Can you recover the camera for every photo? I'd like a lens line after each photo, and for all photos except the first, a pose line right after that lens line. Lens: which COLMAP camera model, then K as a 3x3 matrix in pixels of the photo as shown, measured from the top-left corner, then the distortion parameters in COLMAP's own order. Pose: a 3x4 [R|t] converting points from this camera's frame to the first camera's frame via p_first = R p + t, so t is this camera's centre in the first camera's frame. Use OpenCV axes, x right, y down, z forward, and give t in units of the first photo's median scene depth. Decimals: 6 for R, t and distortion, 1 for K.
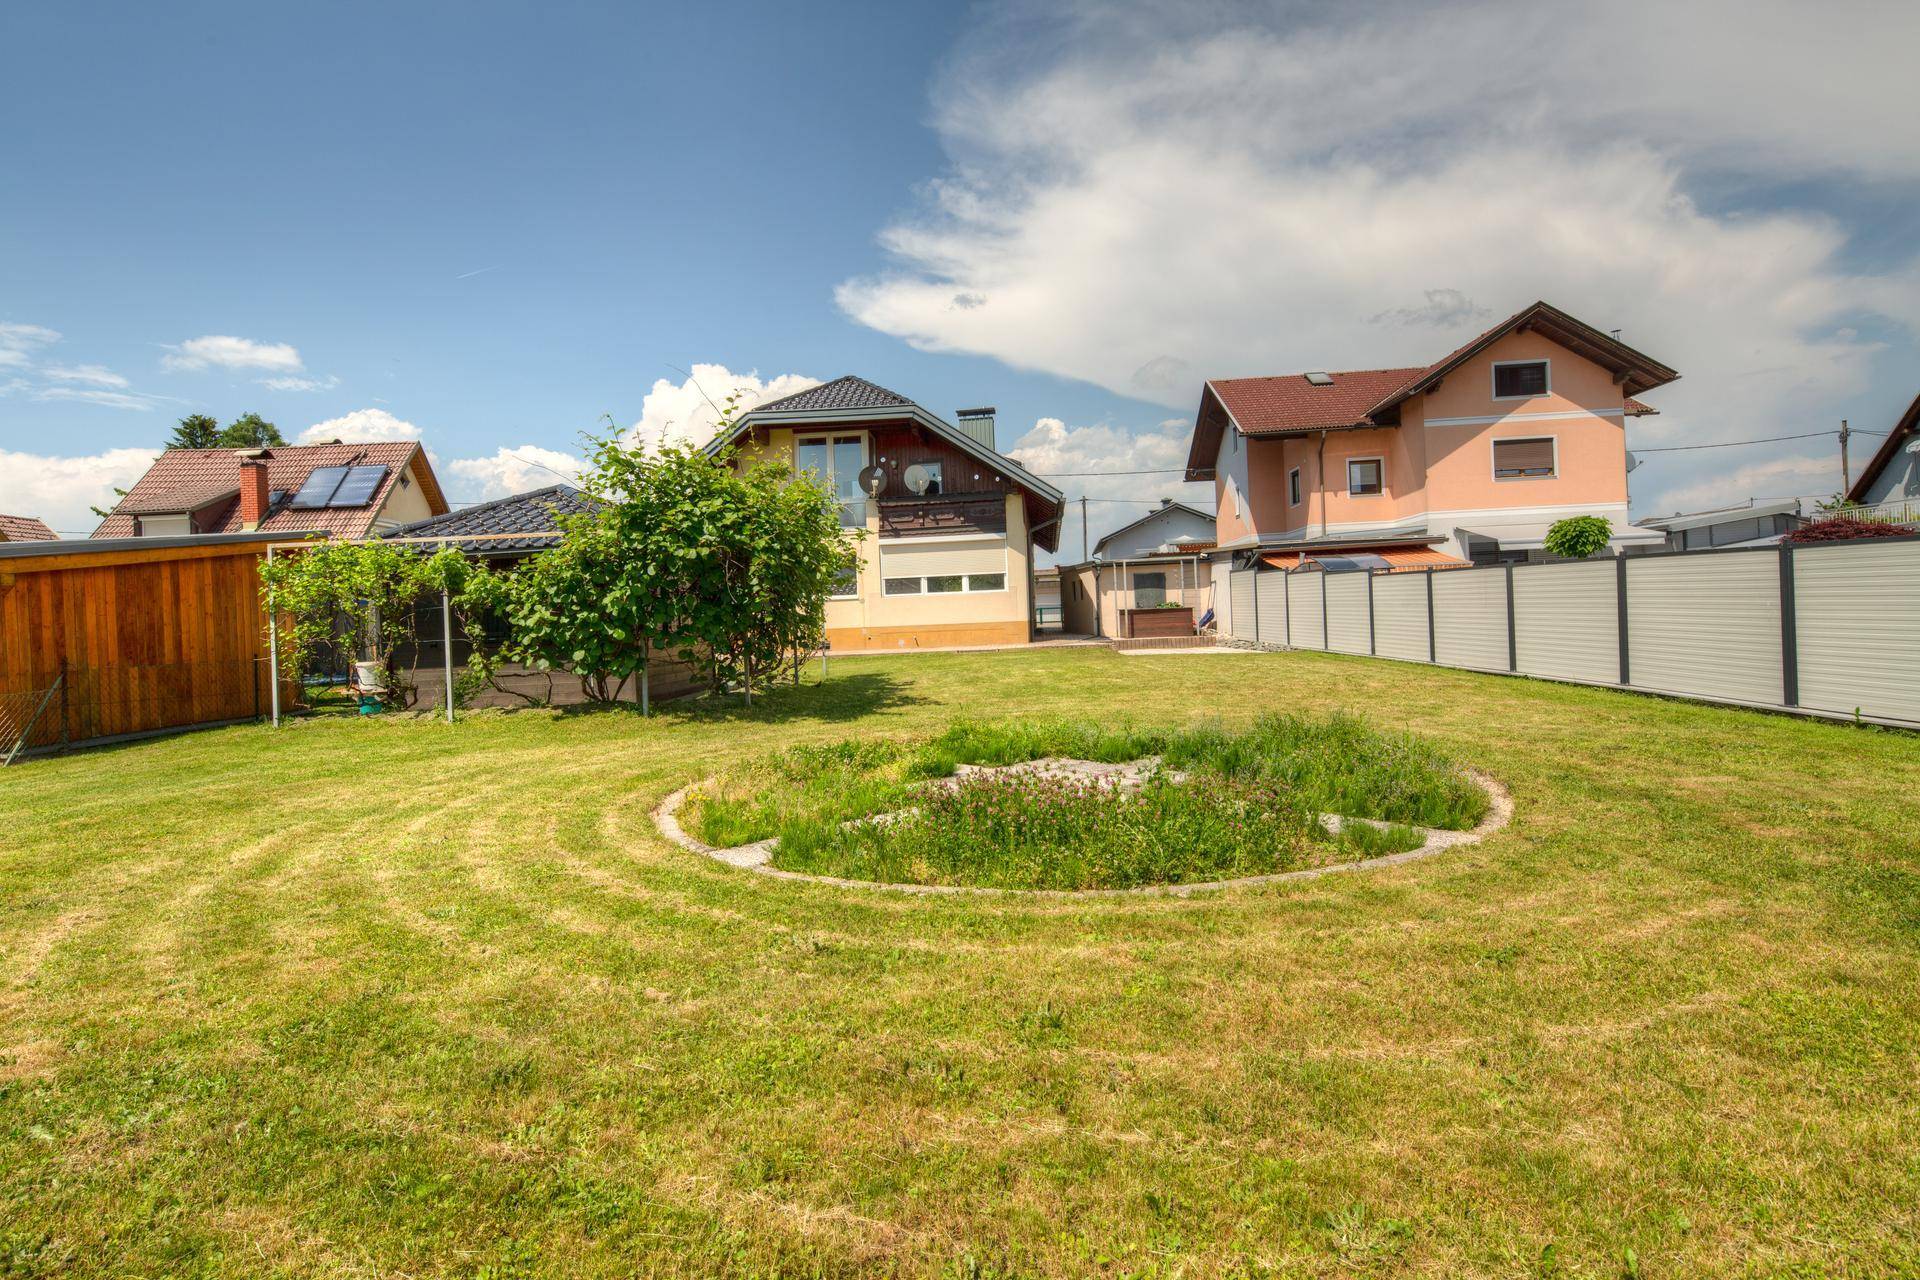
lens RADIAL K [[932.6, 0, 958.1], [0, 932.6, 634.6], [0, 0, 1]] dist [0.007444, -0.005722]
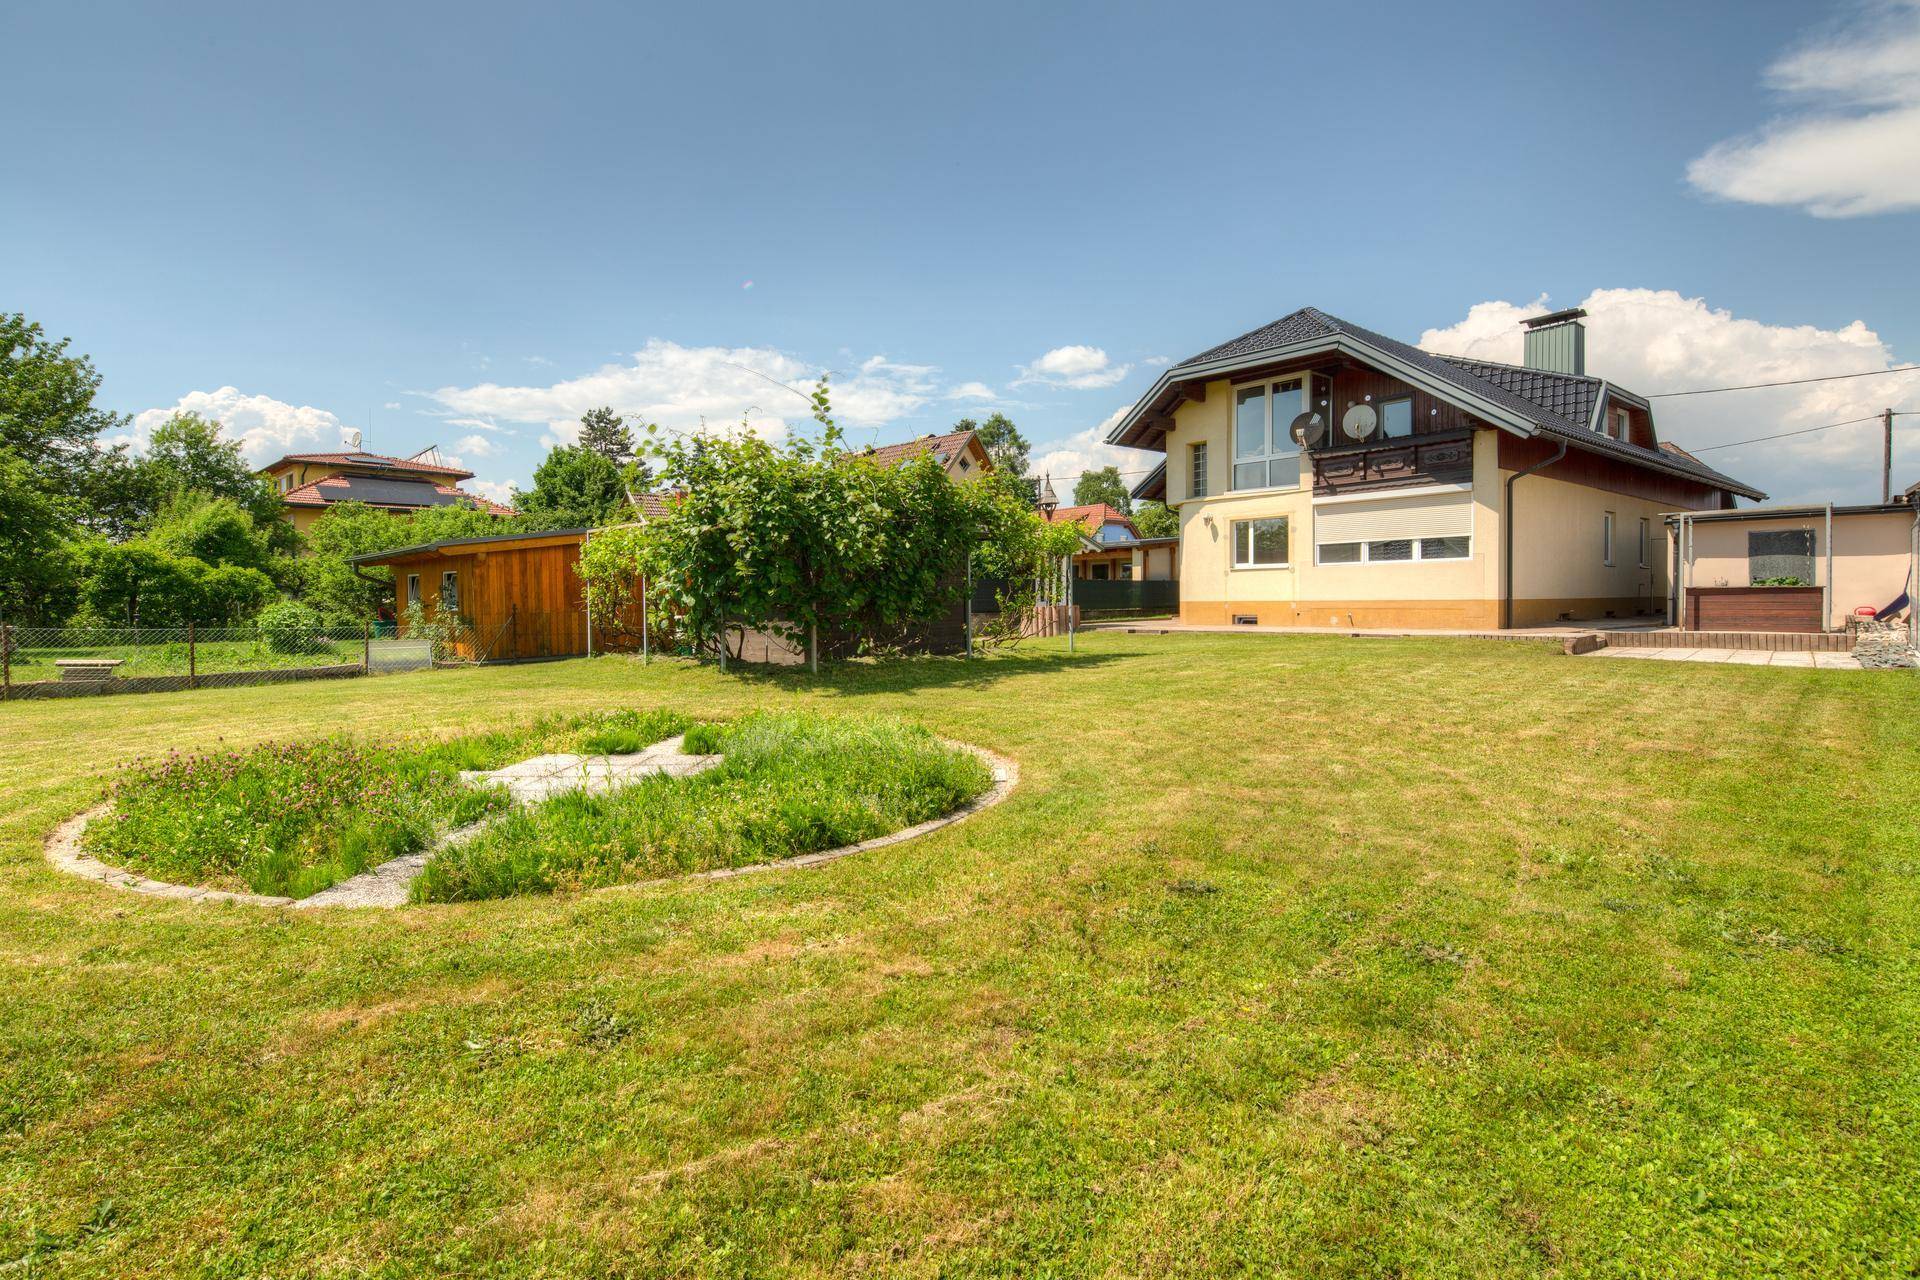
lens RADIAL K [[932.6, 0, 958.7], [0, 932.6, 634.9], [0, 0, 1]] dist [0.007444, -0.005722]
pose [[0.709865, 0.060606, -0.701726, 0.292722], [-0.030742, 0.998008, 0.055096, -0.014467], [0.703667, -0.017538, 0.710314, 0.164387]]
